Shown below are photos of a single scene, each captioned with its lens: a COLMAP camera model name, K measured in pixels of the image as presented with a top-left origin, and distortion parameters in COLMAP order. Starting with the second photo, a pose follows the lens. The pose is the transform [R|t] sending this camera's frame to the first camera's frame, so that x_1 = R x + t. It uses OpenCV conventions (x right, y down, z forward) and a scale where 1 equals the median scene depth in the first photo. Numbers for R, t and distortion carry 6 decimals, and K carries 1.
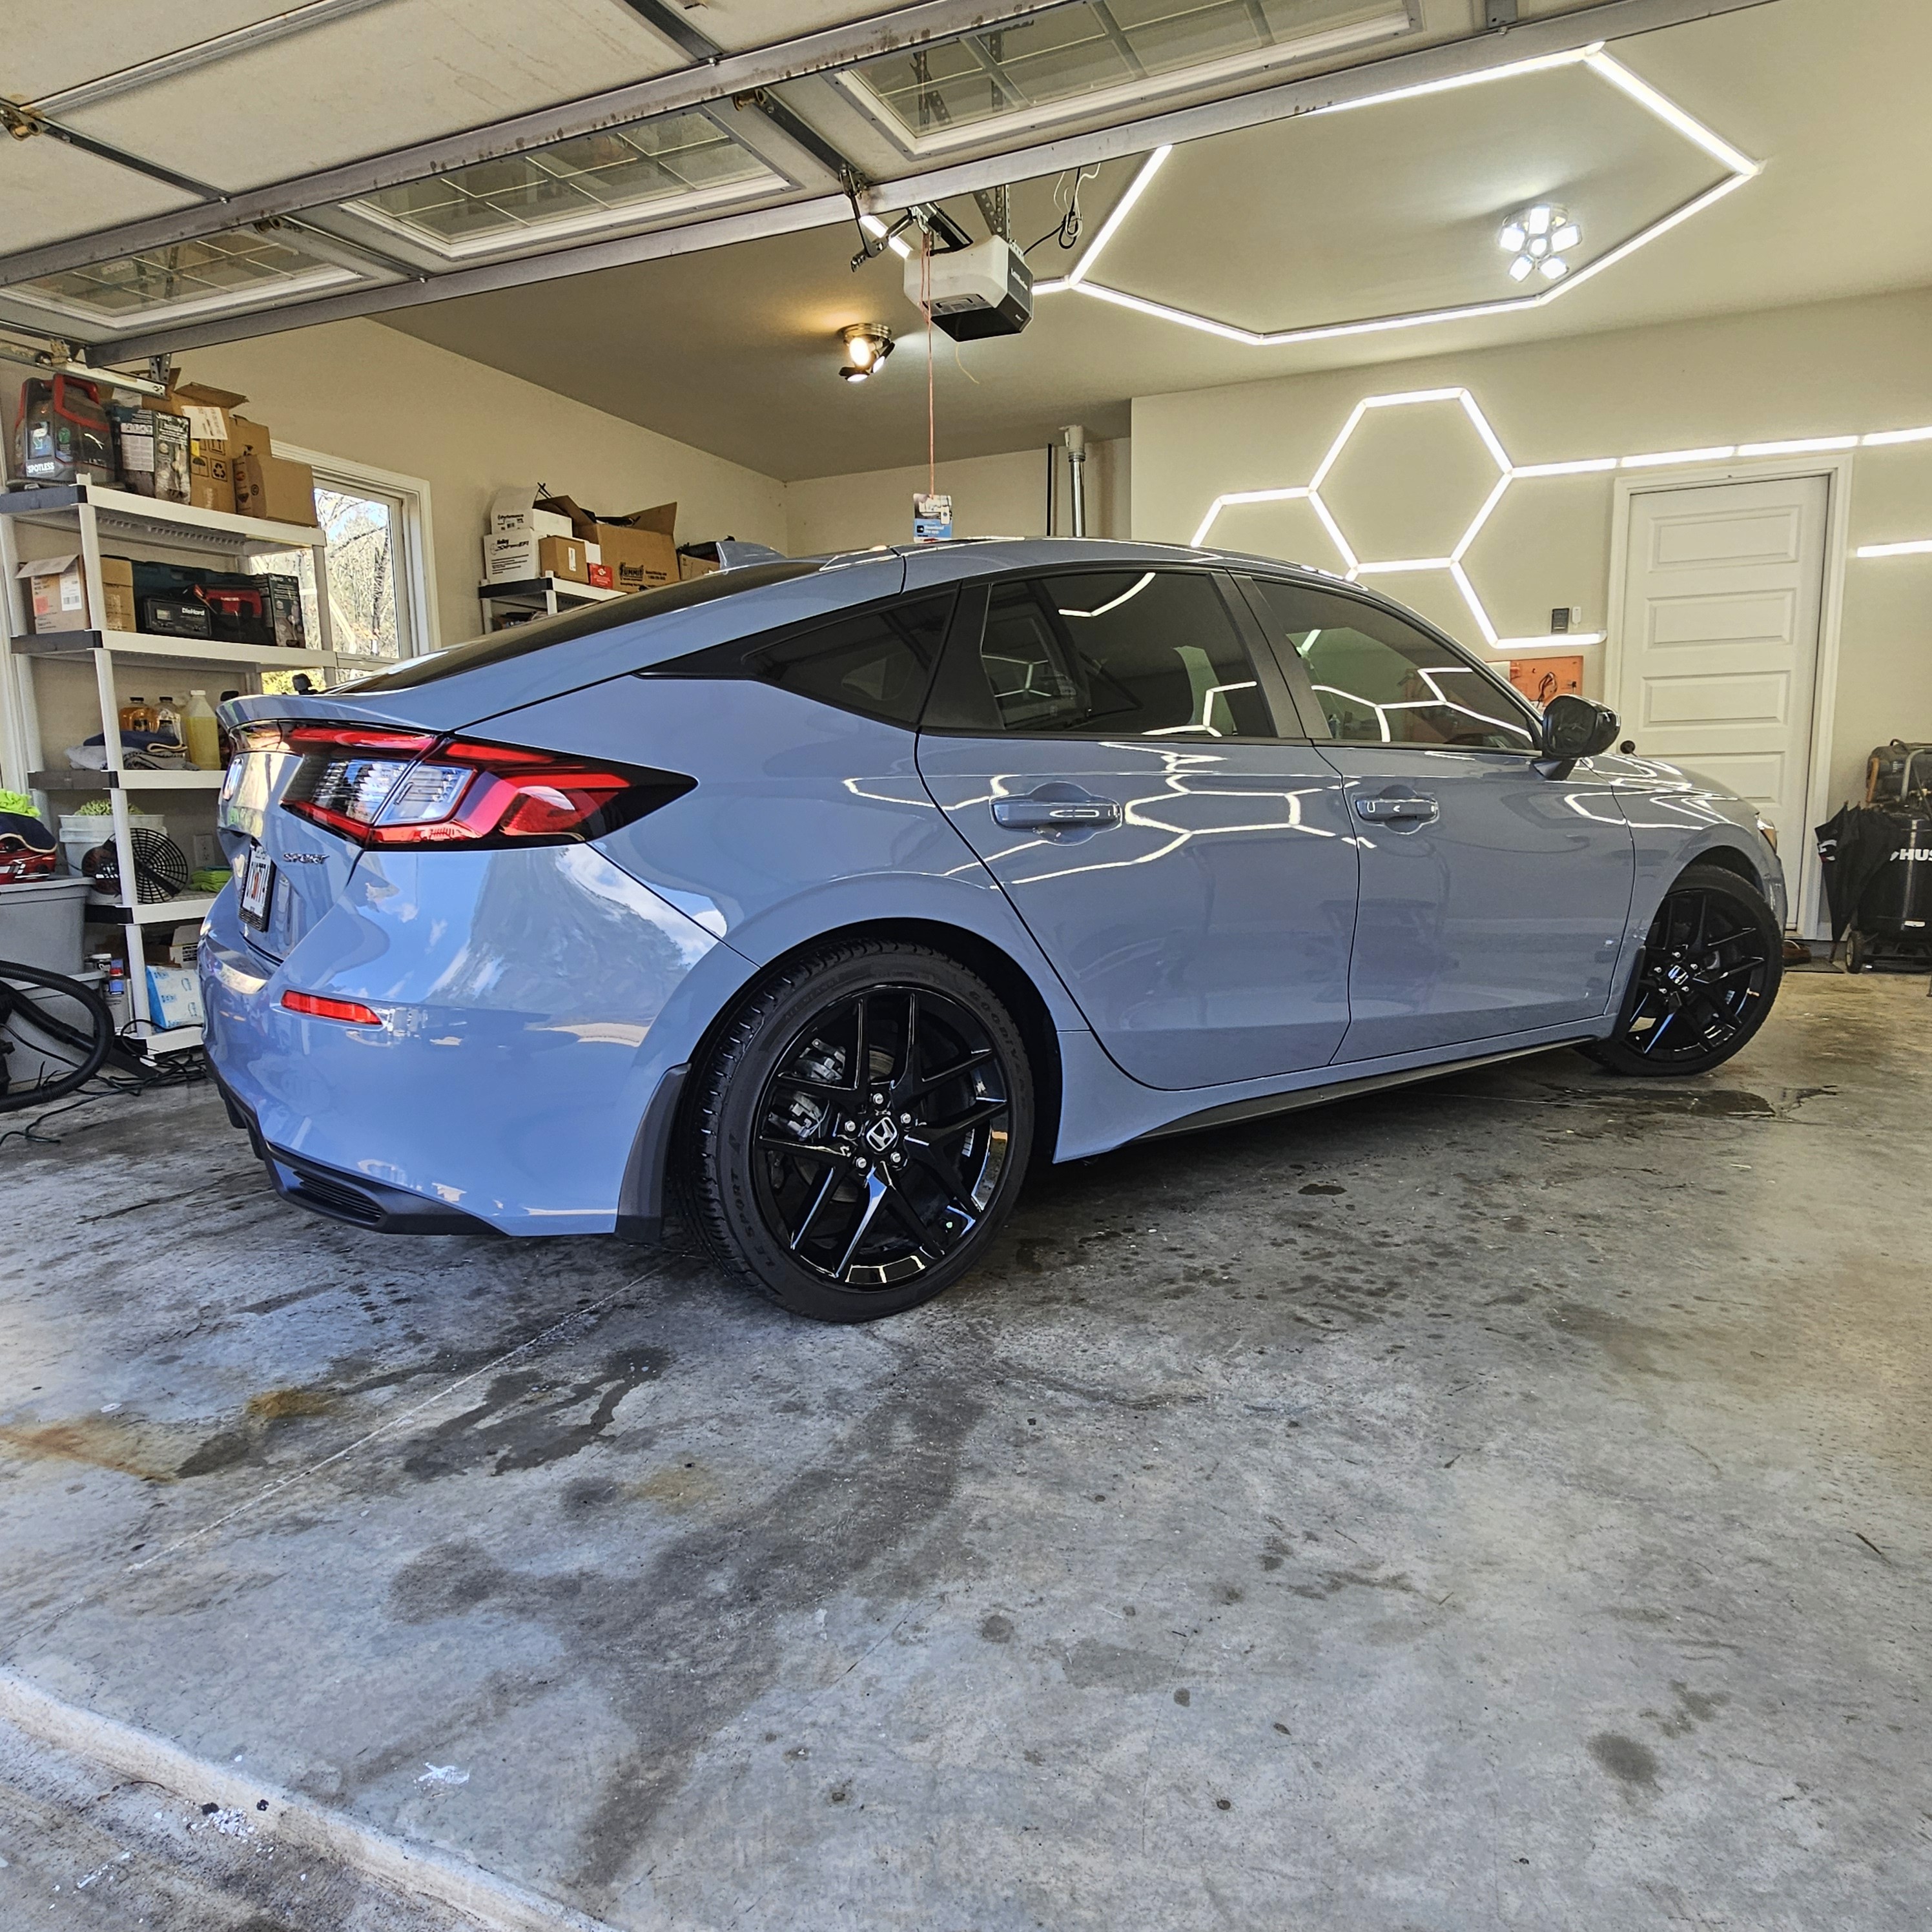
lens RADIAL K [[1293.4, 0, 966.0], [0, 1293.4, 966.0], [0, 0, 1]] dist [0.000733, -0.001807]
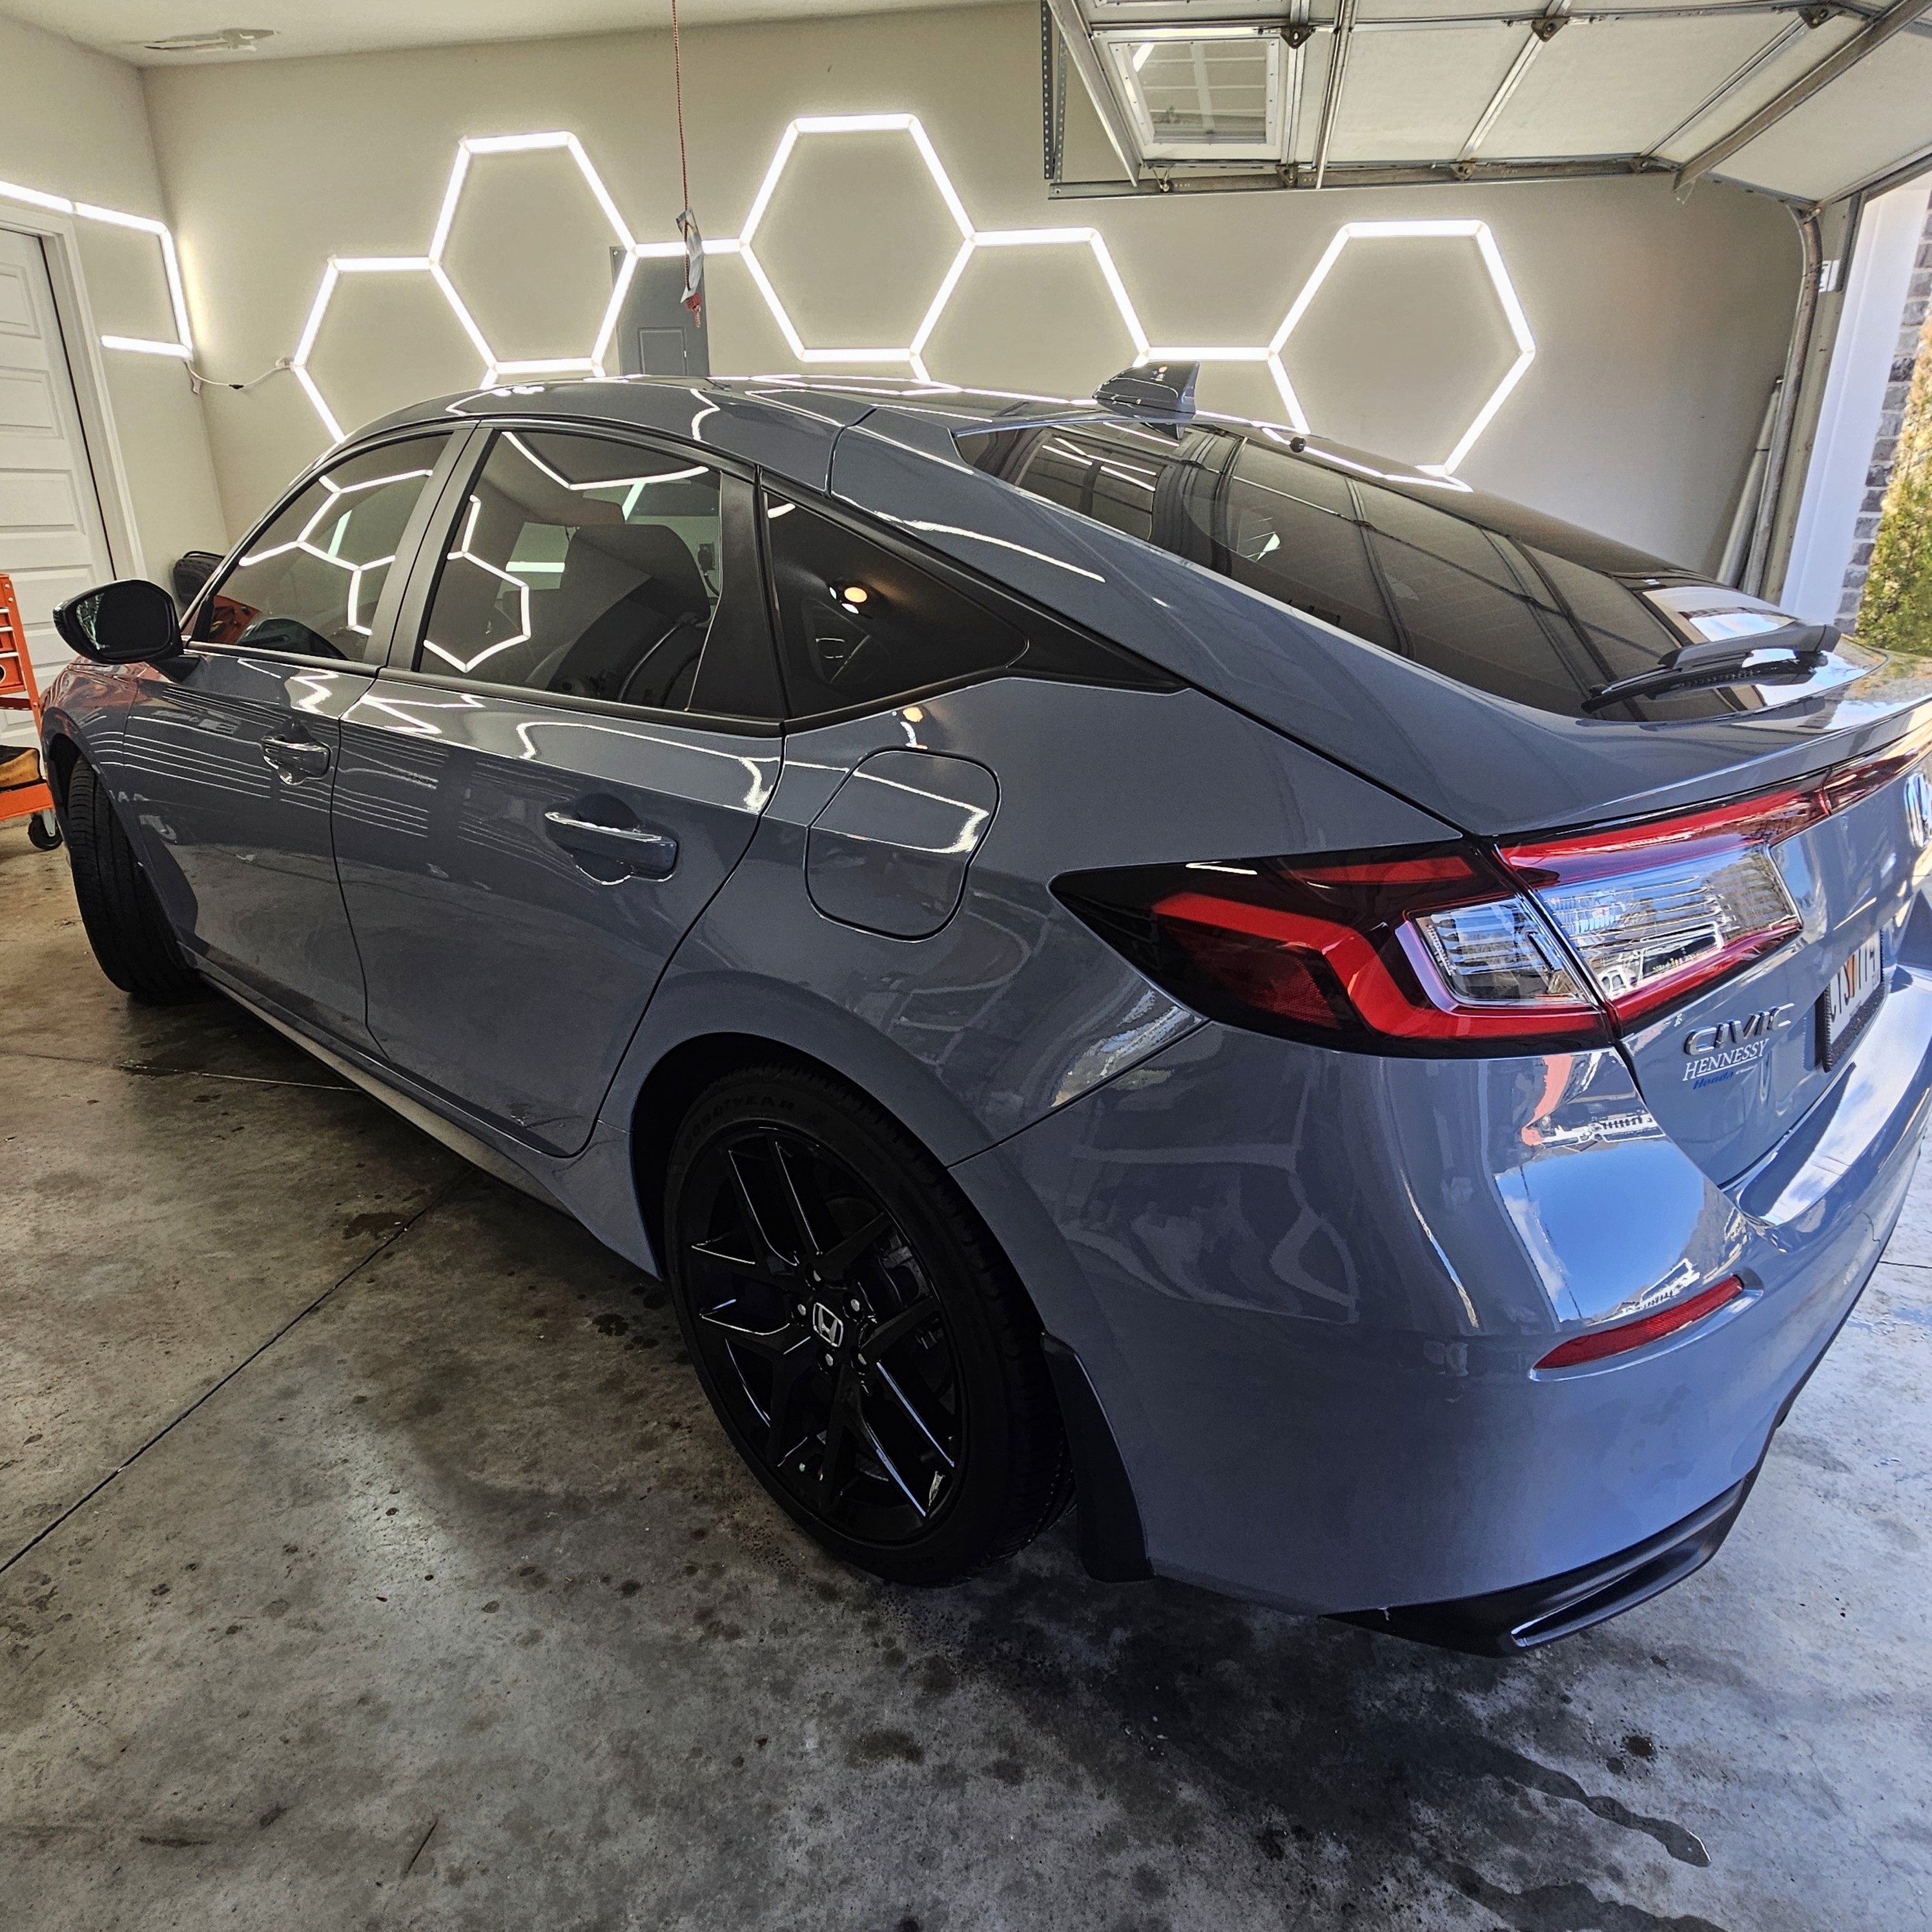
lens RADIAL K [[1296.1, 0, 966.0], [0, 1296.1, 966.0], [0, 0, 1]] dist [-0.003711, 0.001485]
pose [[-0.203785, -0.314891, 0.926993, -1.115671], [0.137333, 0.928305, 0.345528, -0.363196], [-0.969336, 0.197720, -0.145930, 1.614437]]
